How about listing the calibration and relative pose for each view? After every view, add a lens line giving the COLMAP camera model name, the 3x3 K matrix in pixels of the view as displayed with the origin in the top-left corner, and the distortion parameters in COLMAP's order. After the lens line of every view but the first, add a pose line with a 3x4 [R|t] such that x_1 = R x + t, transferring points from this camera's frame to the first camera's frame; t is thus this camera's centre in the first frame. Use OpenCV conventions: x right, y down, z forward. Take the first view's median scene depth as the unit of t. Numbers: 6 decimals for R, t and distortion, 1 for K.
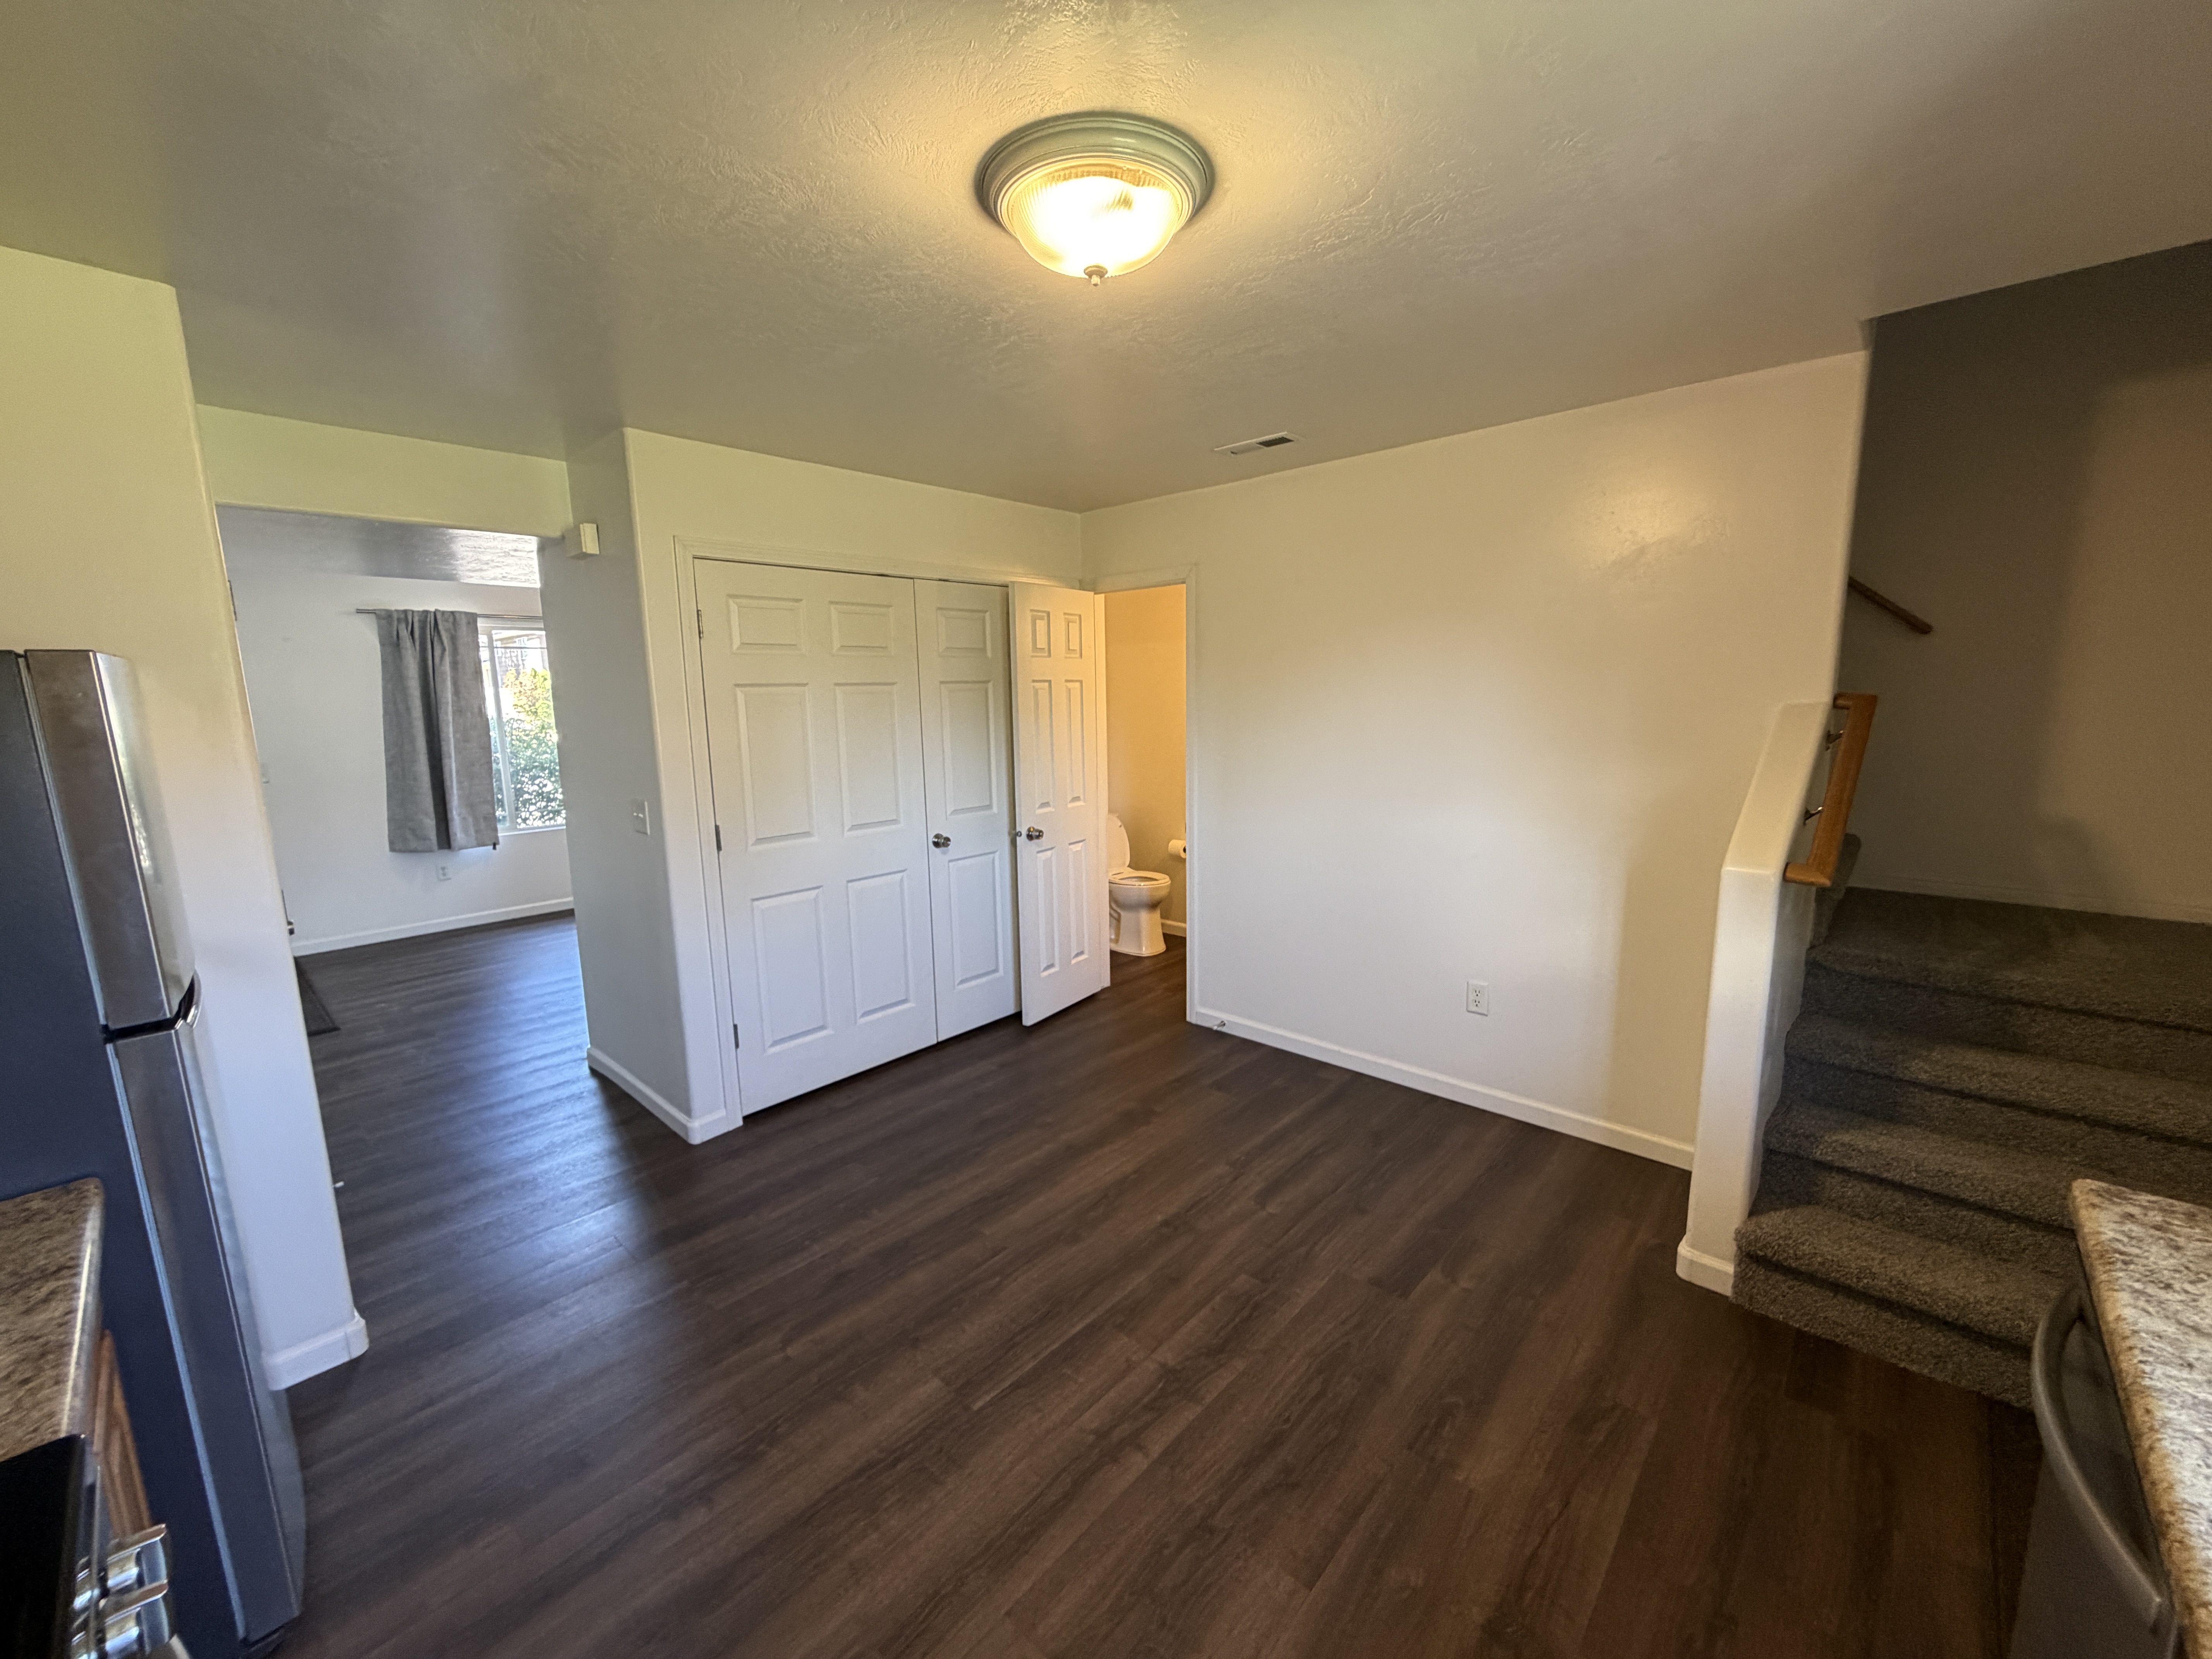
lens RADIAL K [[880.1, 0, 1096.8], [0, 880.1, 828.7], [0, 0, 1]] dist [-0.000230, -0.000173]
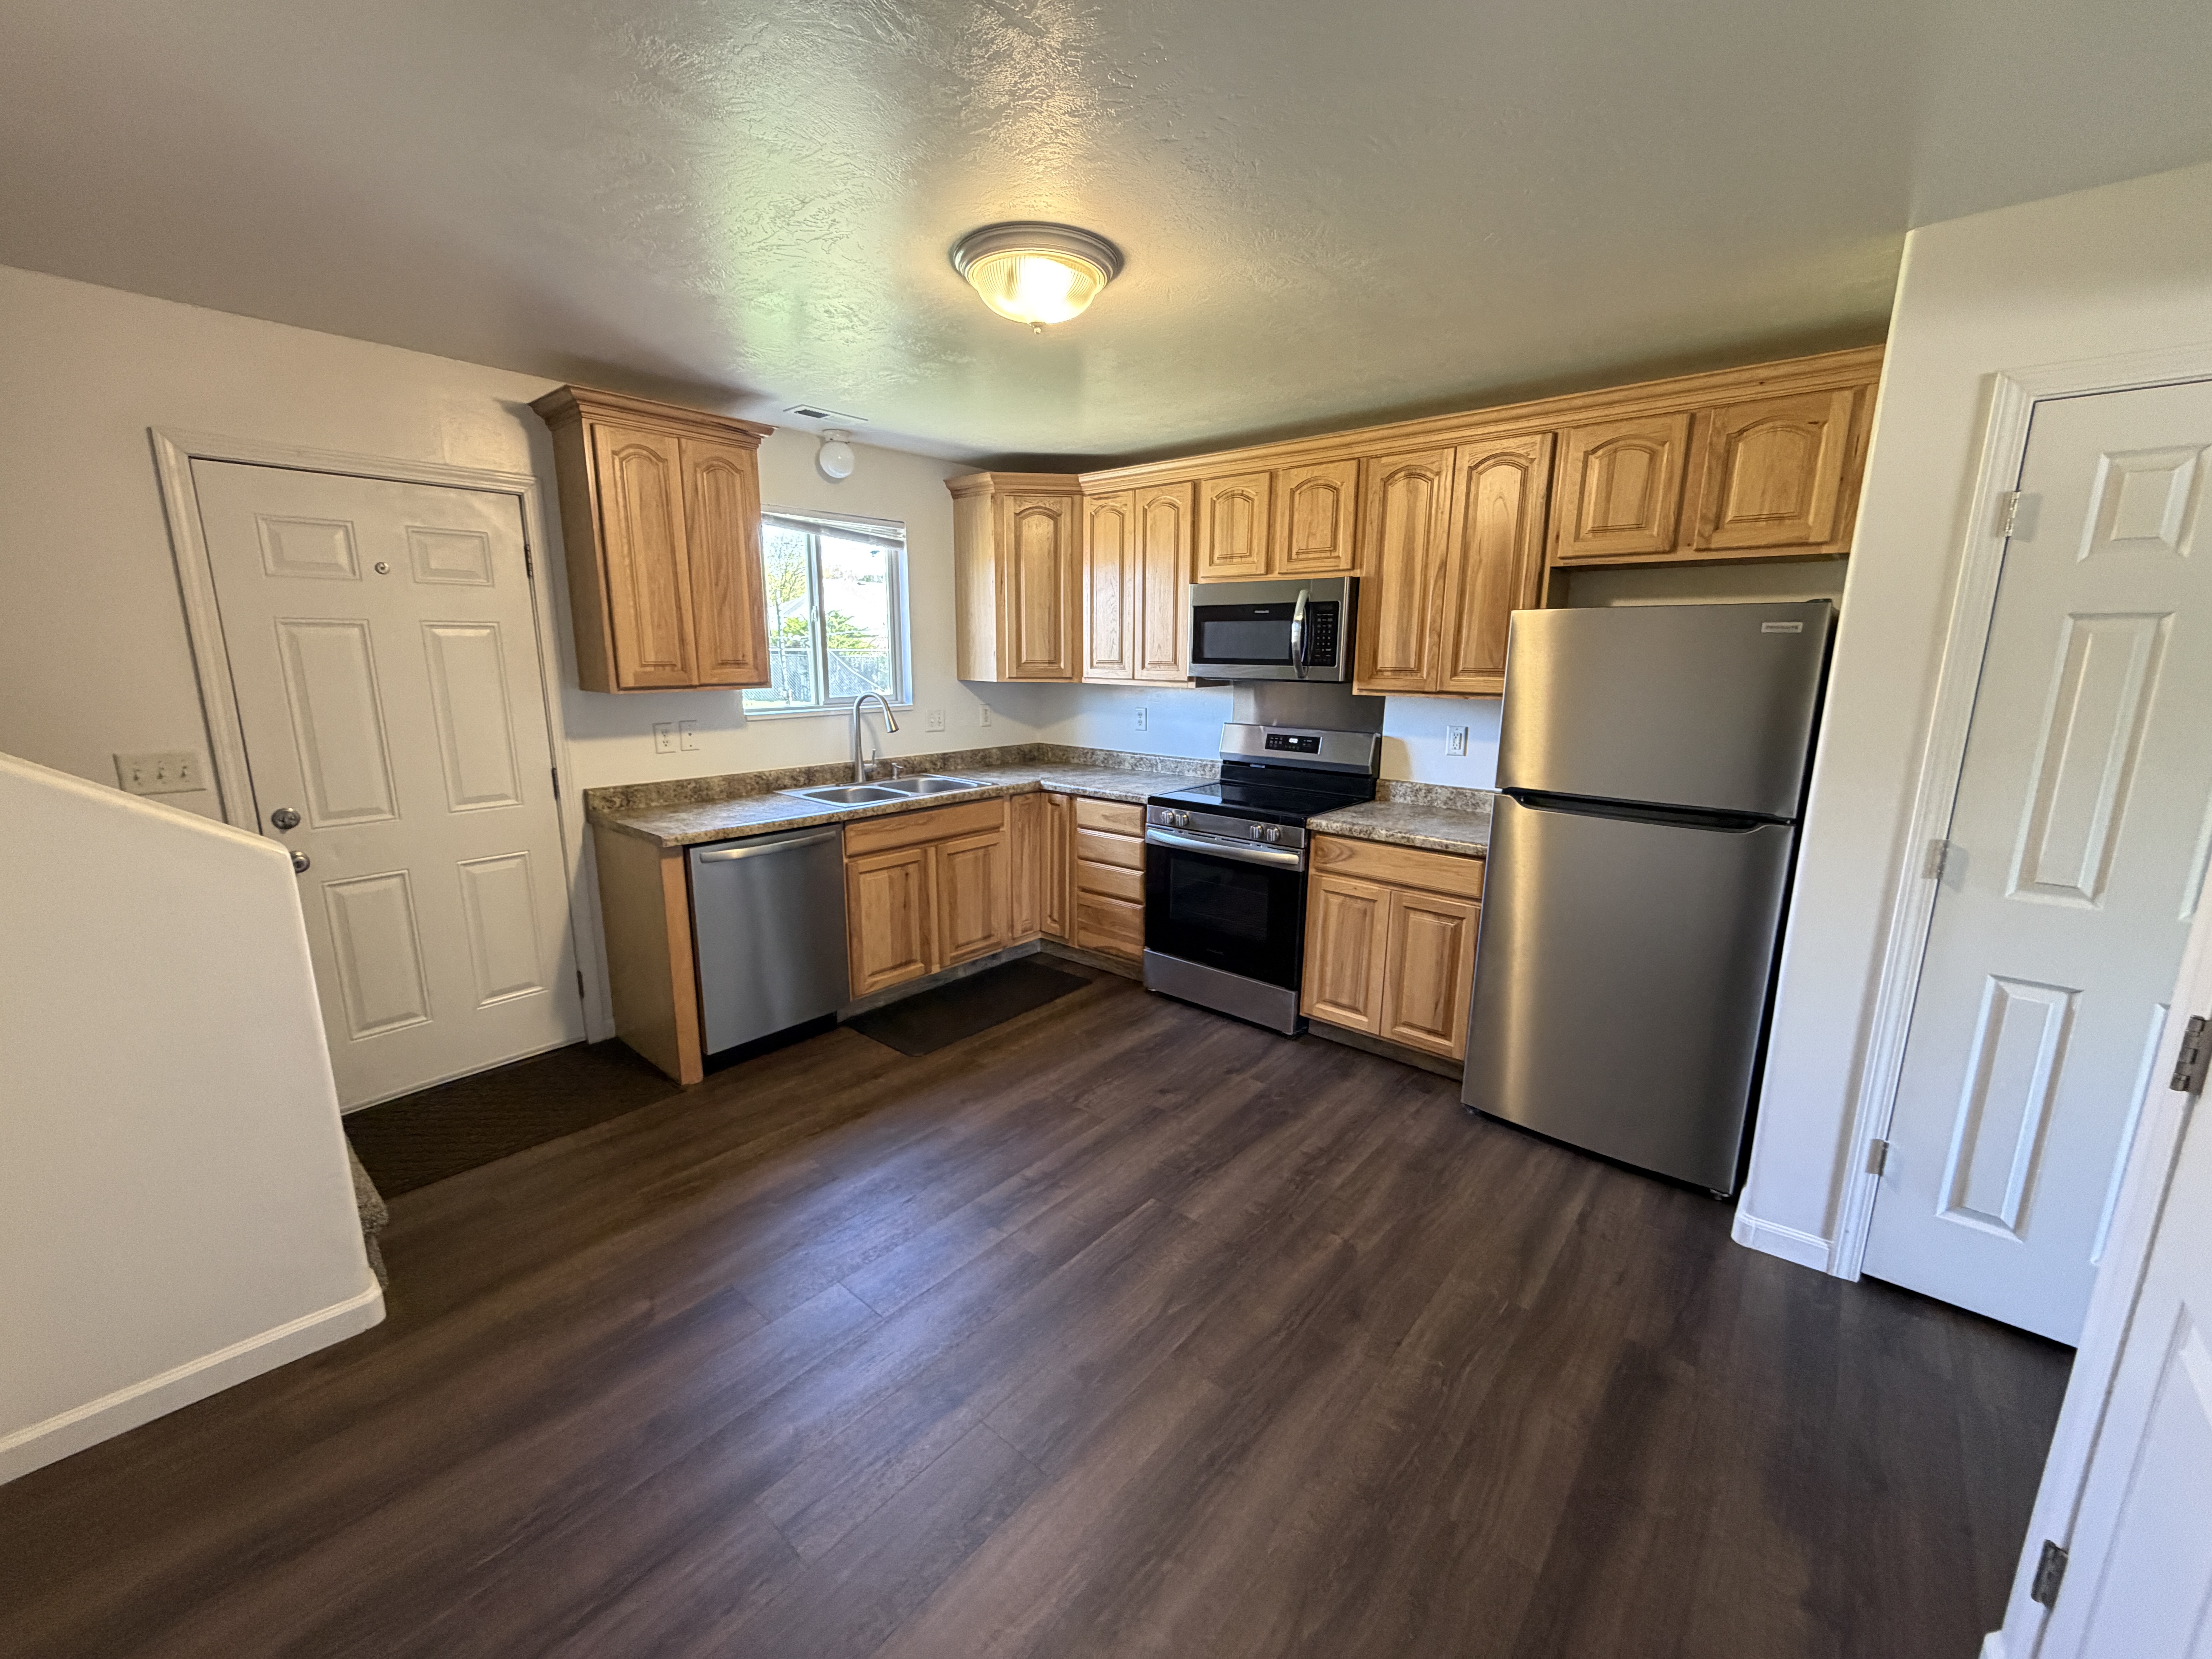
lens RADIAL K [[880.1, 0, 1096.8], [0, 880.1, 828.7], [0, 0, 1]] dist [-0.000230, -0.000173]
pose [[-0.999187, 0.018992, -0.035564, -0.019780], [0.005269, 0.936045, 0.351841, -0.260673], [0.039972, 0.351367, -0.935384, 1.778172]]
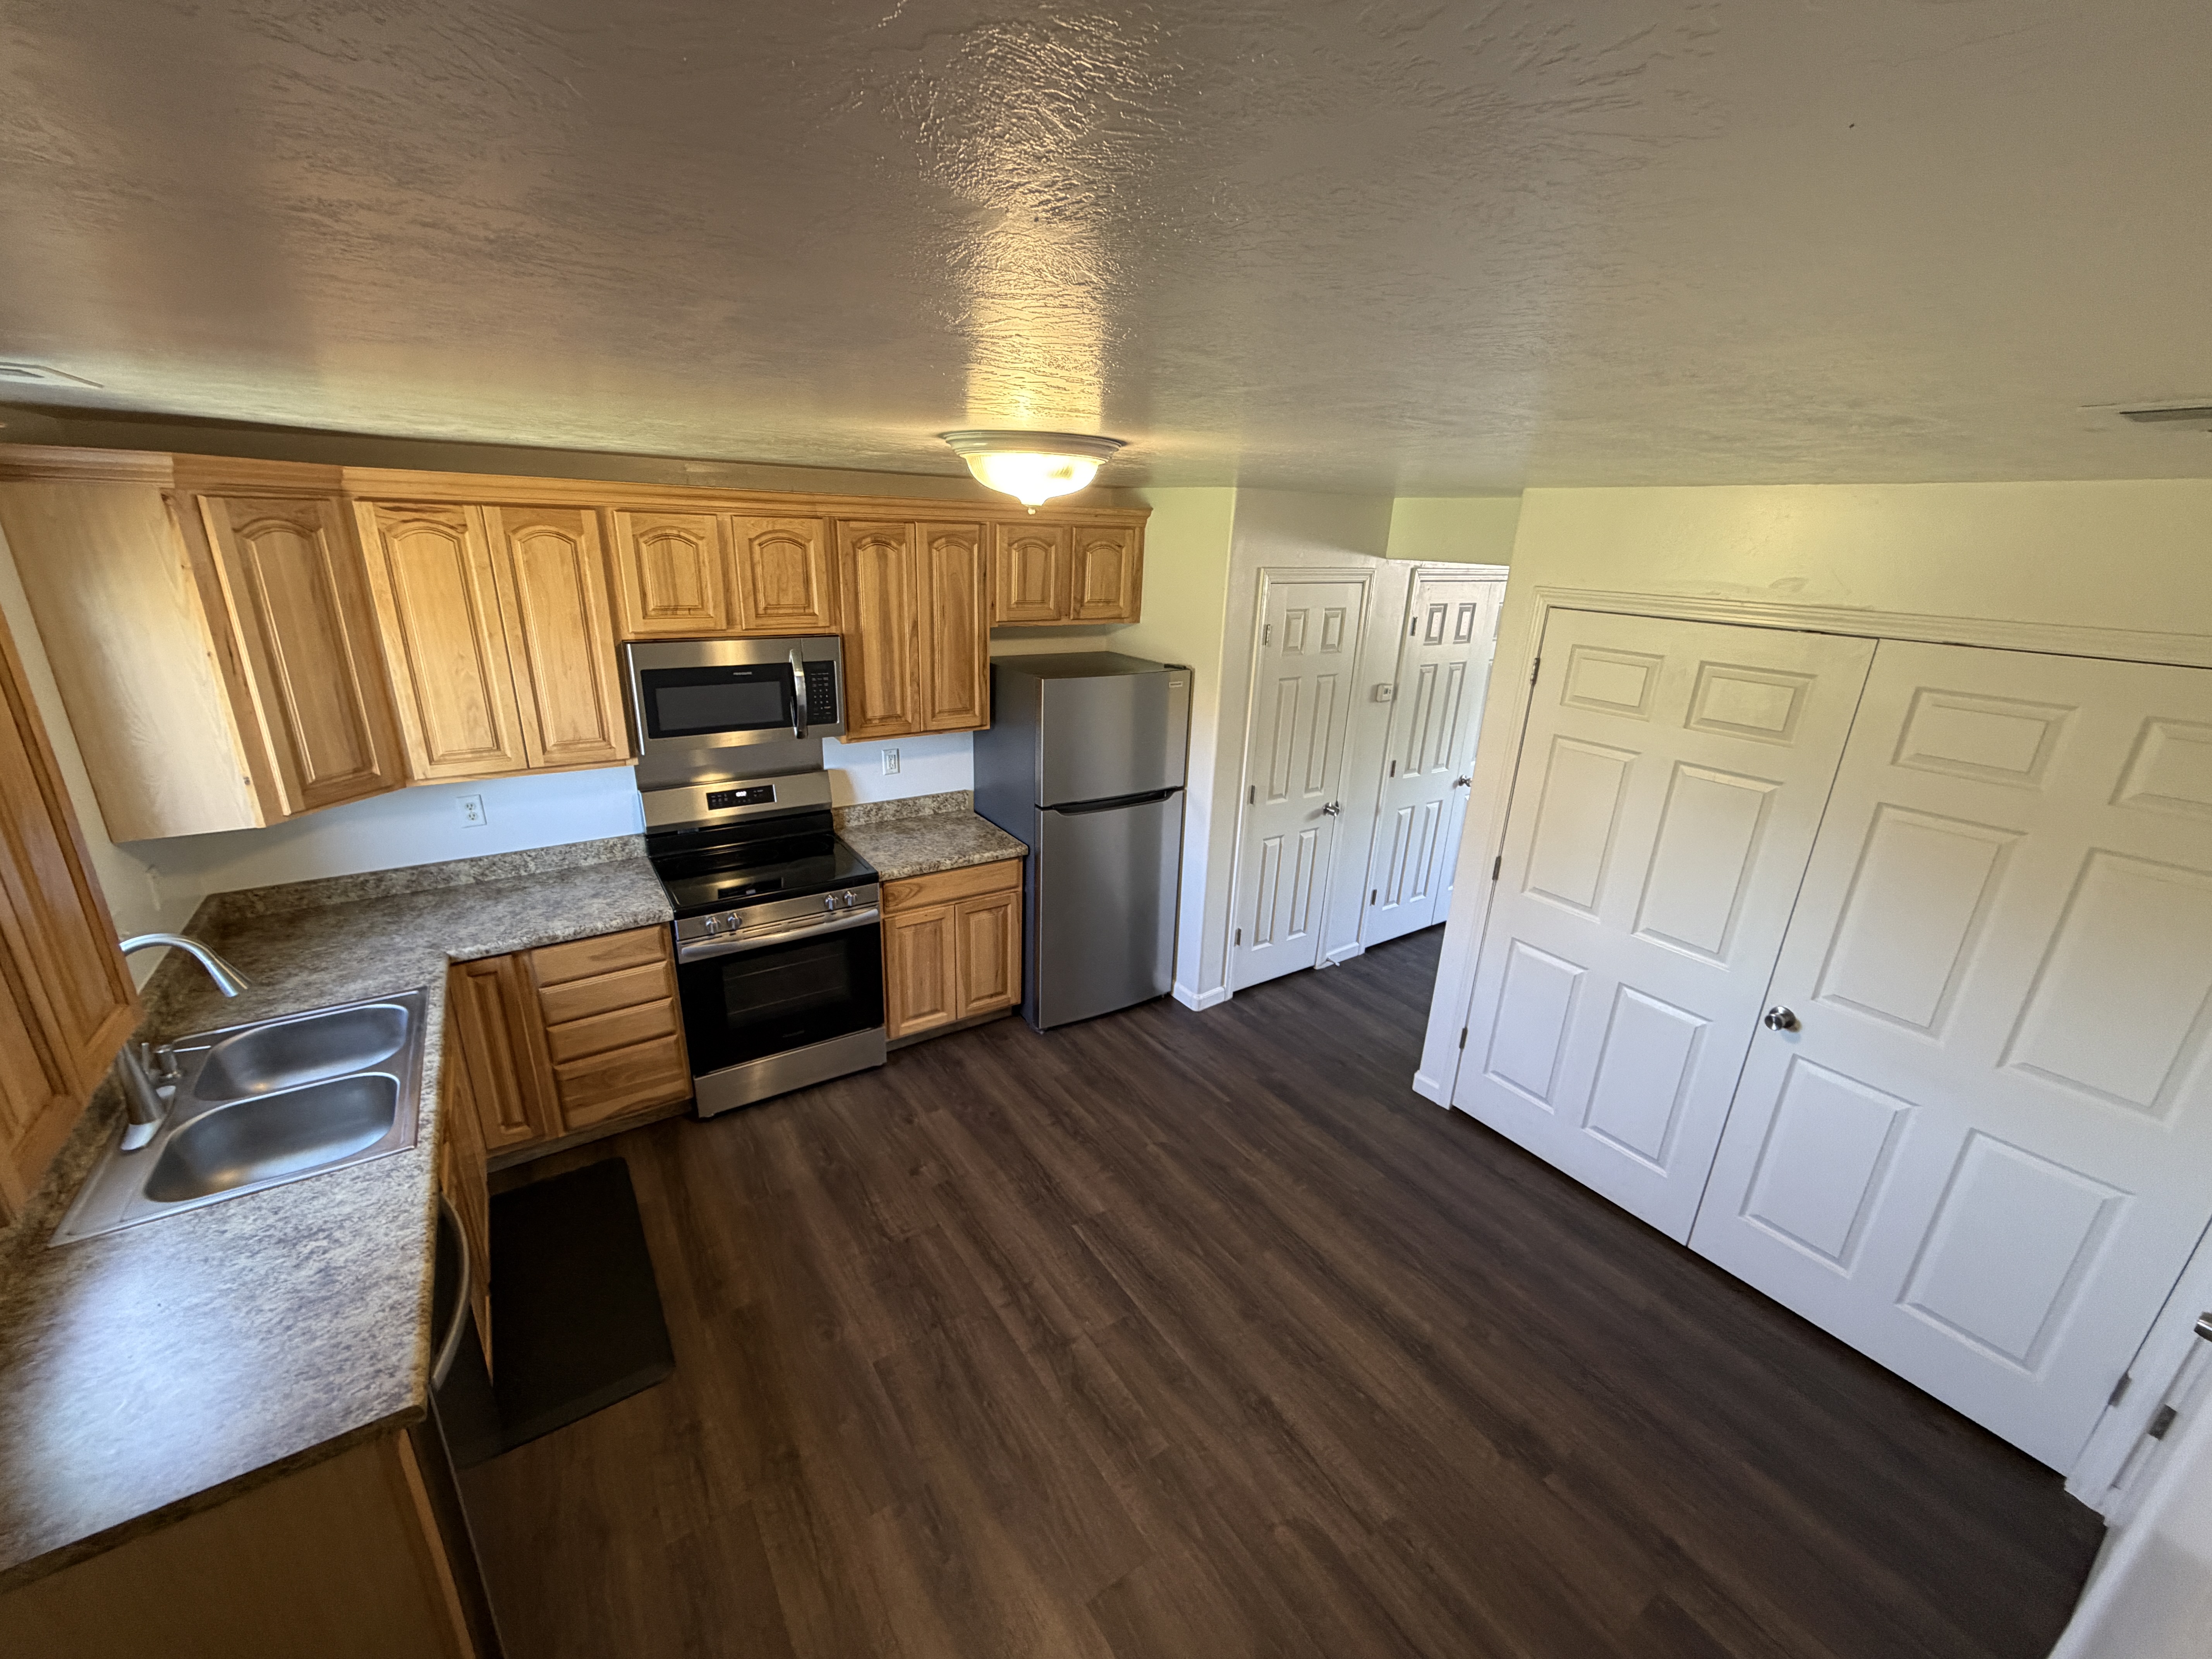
lens RADIAL K [[880.1, 0, 1096.8], [0, 880.1, 828.7], [0, 0, 1]] dist [-0.000230, -0.000173]
pose [[-0.235731, 0.326034, -0.915496, 0.909973], [-0.181763, 0.910629, 0.371103, -0.481262], [0.954669, 0.253883, -0.155402, 0.978061]]
